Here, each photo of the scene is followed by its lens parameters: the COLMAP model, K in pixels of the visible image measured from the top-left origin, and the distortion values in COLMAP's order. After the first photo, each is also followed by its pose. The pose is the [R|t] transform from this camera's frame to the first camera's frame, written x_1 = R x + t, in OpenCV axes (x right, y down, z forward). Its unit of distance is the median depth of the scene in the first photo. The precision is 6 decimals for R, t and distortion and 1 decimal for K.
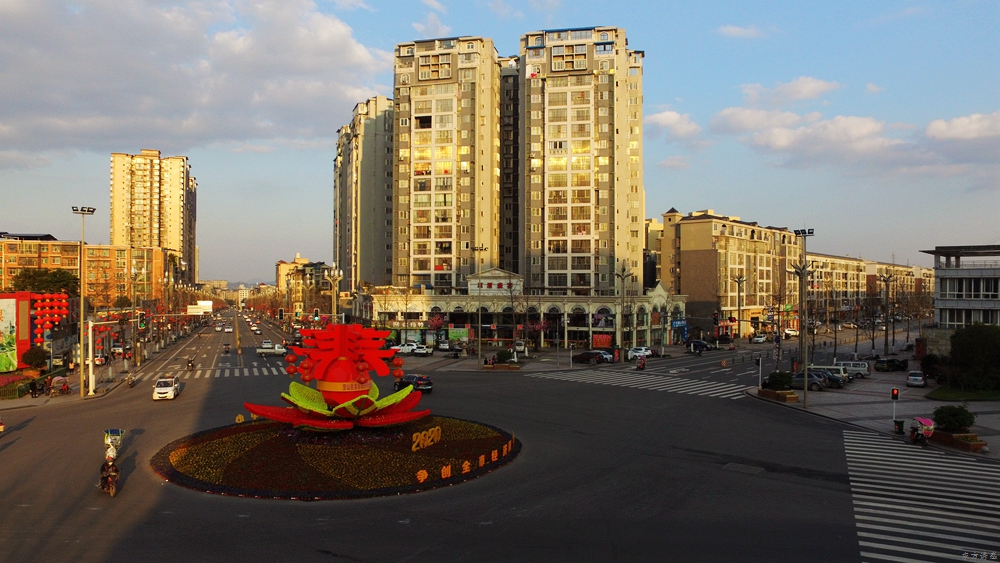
lens RADIAL K [[672.9, 0, 501.0], [0, 672.9, 289.0], [0, 0, 1]] dist [-0.126830, 0.094473]
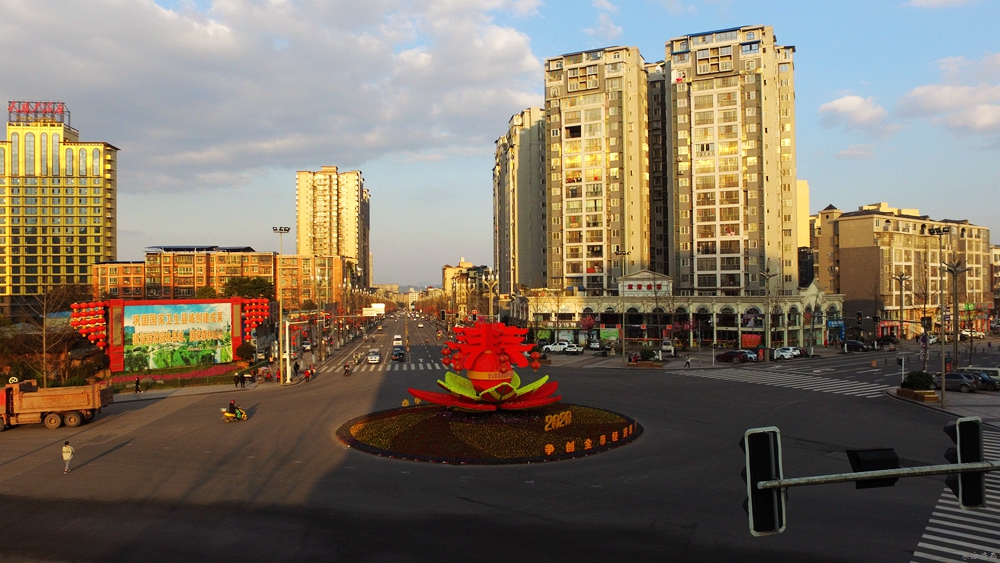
lens RADIAL K [[672.9, 0, 500.4], [0, 672.9, 288.6], [0, 0, 1]] dist [-0.126830, 0.094473]
pose [[0.970600, -0.011472, -0.240423, 0.022834], [0.010888, 0.999934, -0.003755, -0.001029], [0.240450, 0.001027, 0.970661, -0.048246]]
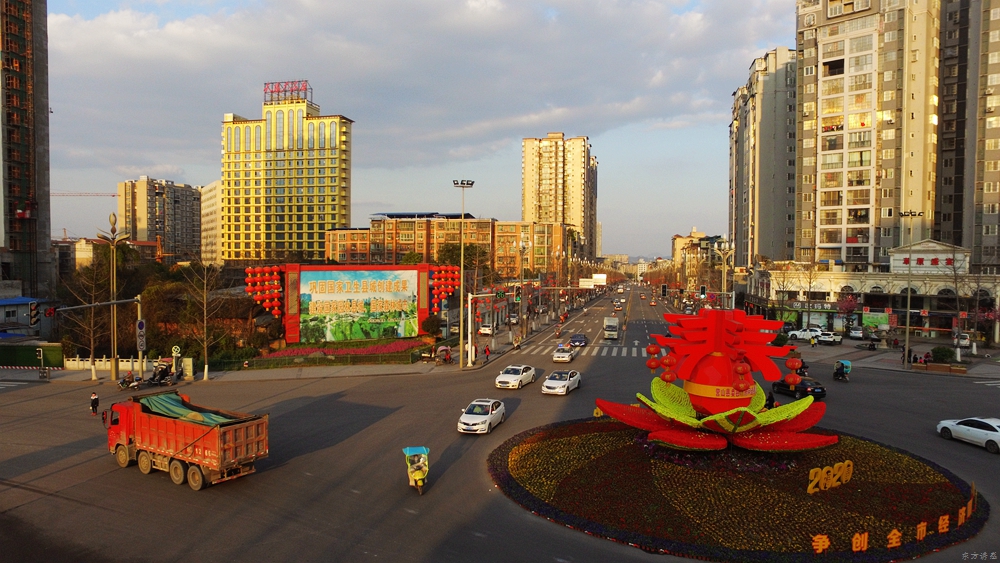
lens RADIAL K [[672.9, 0, 499.7], [0, 672.9, 288.8], [0, 0, 1]] dist [-0.126830, 0.094473]
pose [[0.834725, 0.027769, -0.549966, -0.009257], [-0.007017, 0.999183, 0.039801, 0.000120], [0.550622, -0.029364, 0.834238, 0.073625]]
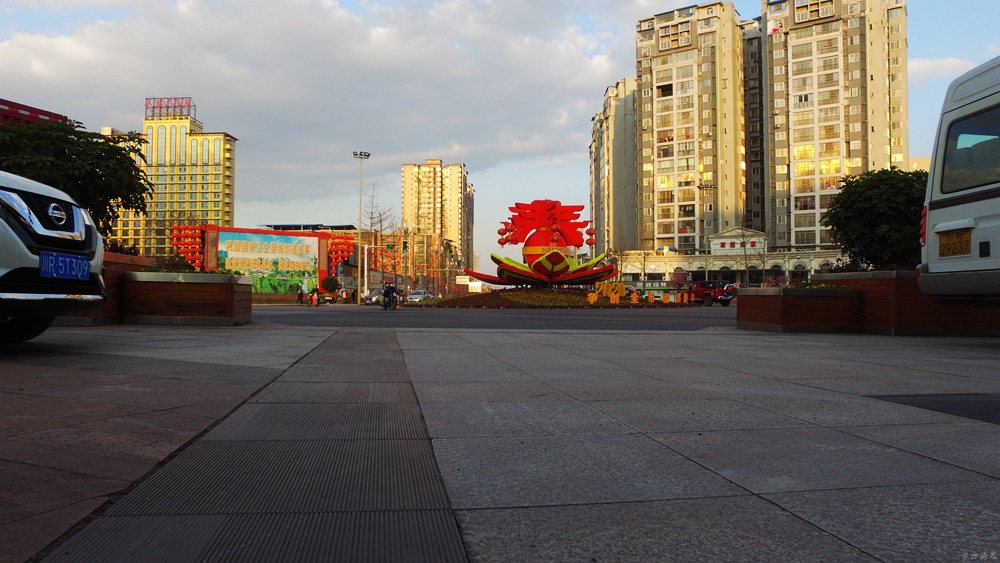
lens RADIAL K [[672.9, 0, 499.4], [0, 672.9, 287.4], [0, 0, 1]] dist [-0.126830, 0.094473]
pose [[0.919809, -0.005186, -0.392332, 0.049872], [-0.000944, 0.999881, -0.015428, 0.072561], [0.392365, 0.014561, 0.919694, -0.036847]]
